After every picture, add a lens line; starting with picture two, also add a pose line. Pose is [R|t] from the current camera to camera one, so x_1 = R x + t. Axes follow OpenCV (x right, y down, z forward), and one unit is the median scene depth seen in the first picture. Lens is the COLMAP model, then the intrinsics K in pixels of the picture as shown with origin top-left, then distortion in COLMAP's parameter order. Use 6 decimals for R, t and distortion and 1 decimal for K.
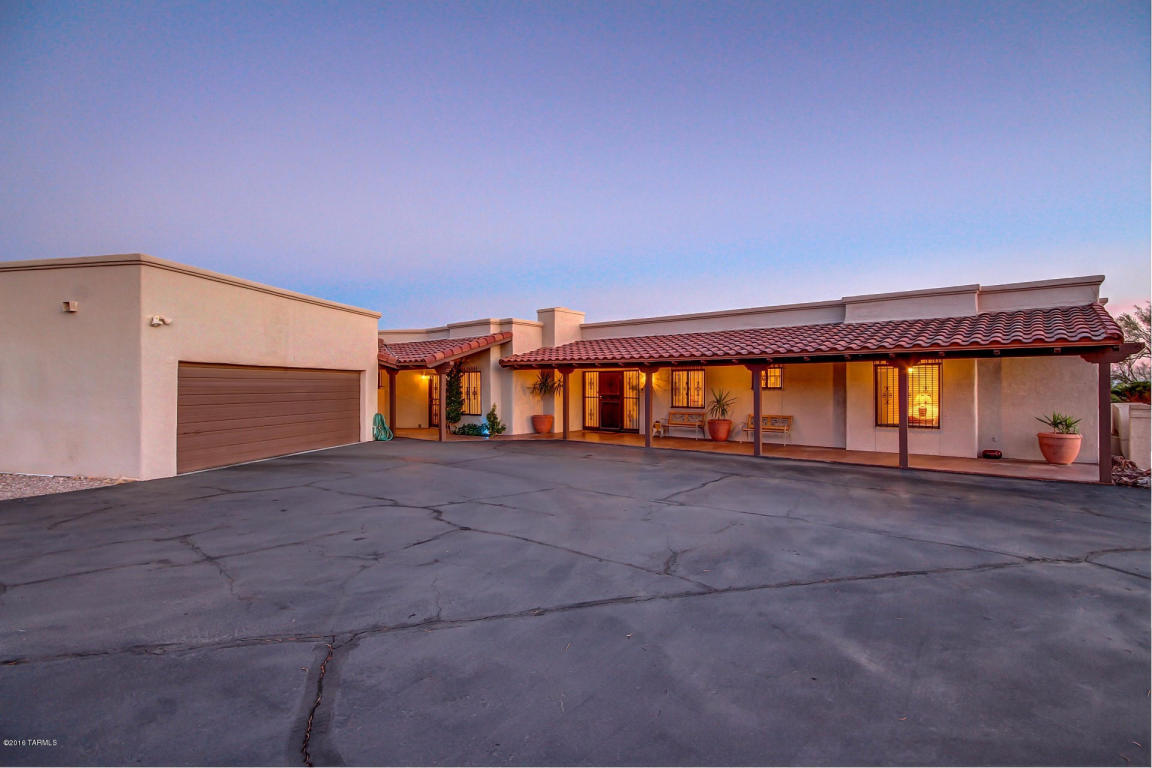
lens RADIAL K [[538.8, 0, 579.6], [0, 538.8, 387.8], [0, 0, 1]] dist [-0.000409, -0.000123]
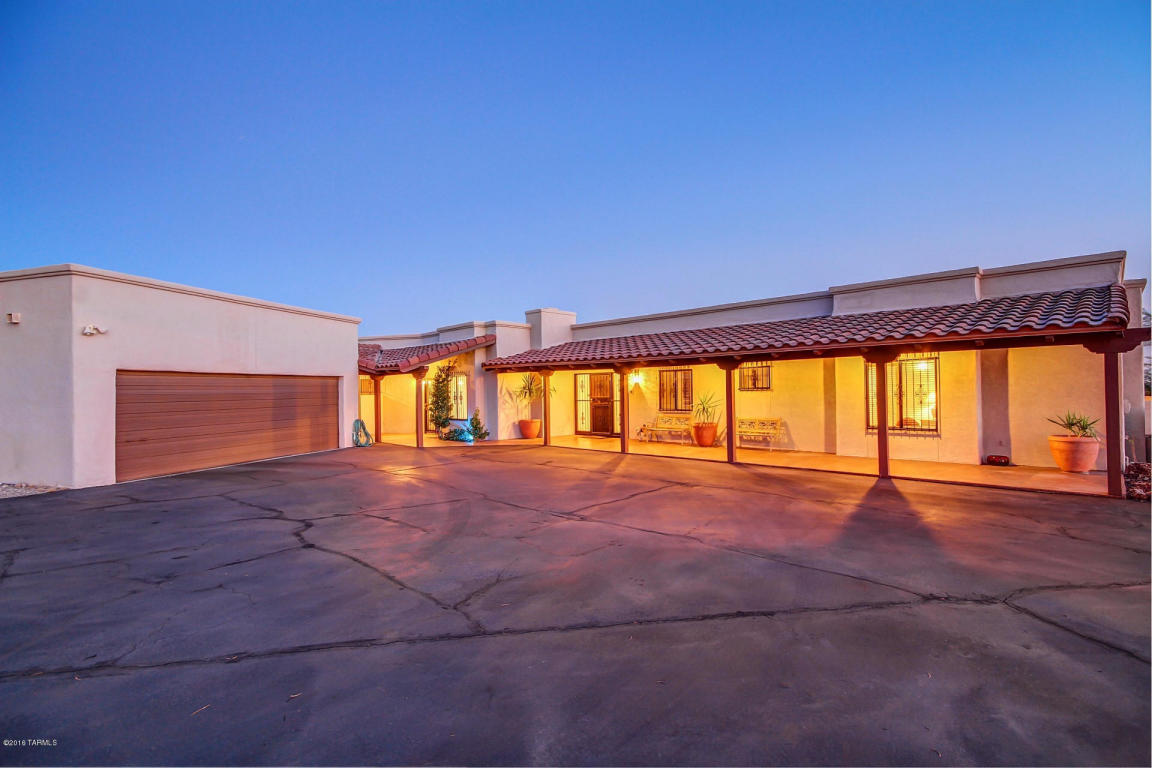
lens RADIAL K [[538.1, 0, 581.6], [0, 538.1, 385.6], [0, 0, 1]] dist [-0.001450, -0.000516]
pose [[0.995594, -0.014418, -0.092653, 0.146729], [0.013463, 0.999850, -0.010917, 0.002105], [0.092797, 0.009621, 0.995639, 0.056393]]
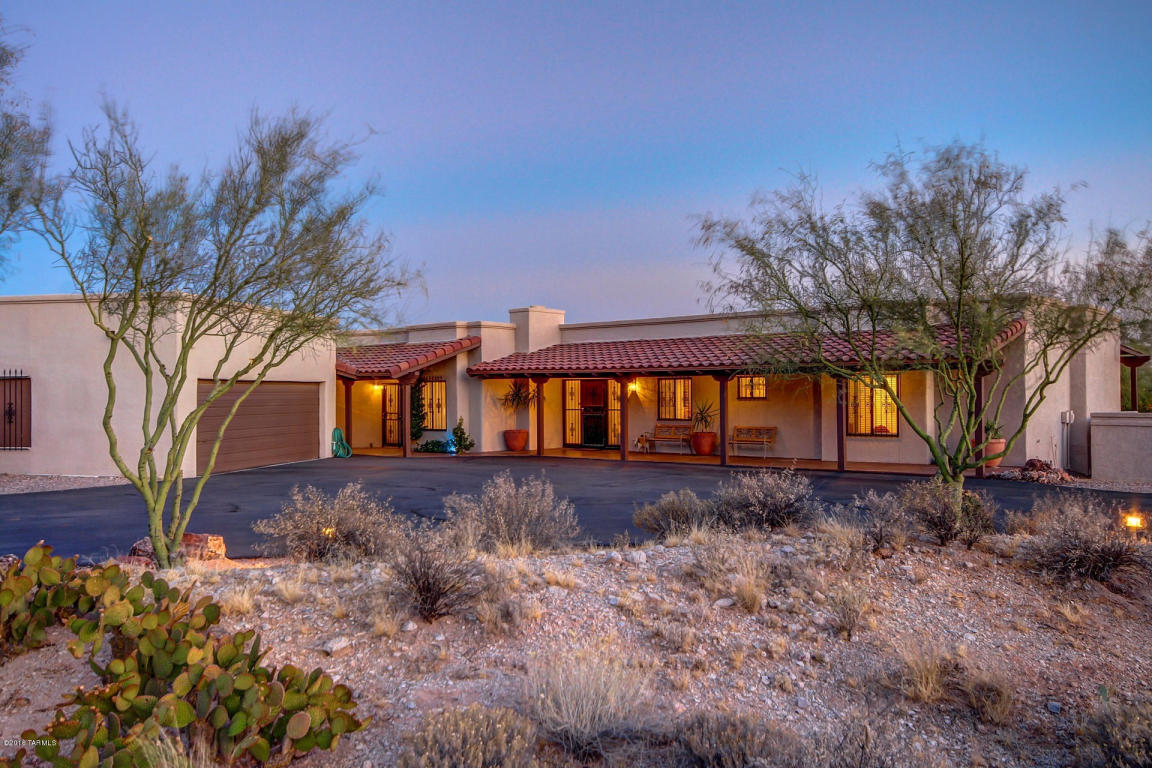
lens RADIAL K [[971.9, 0, 576.0], [0, 971.9, 384.0], [0, 0, 1]] dist [0.024687, 0.003679]
pose [[0.999704, -0.006733, -0.023364, 0.086220], [0.006426, 0.999892, -0.013198, -0.003637], [0.023451, 0.013044, 0.999640, -0.750547]]
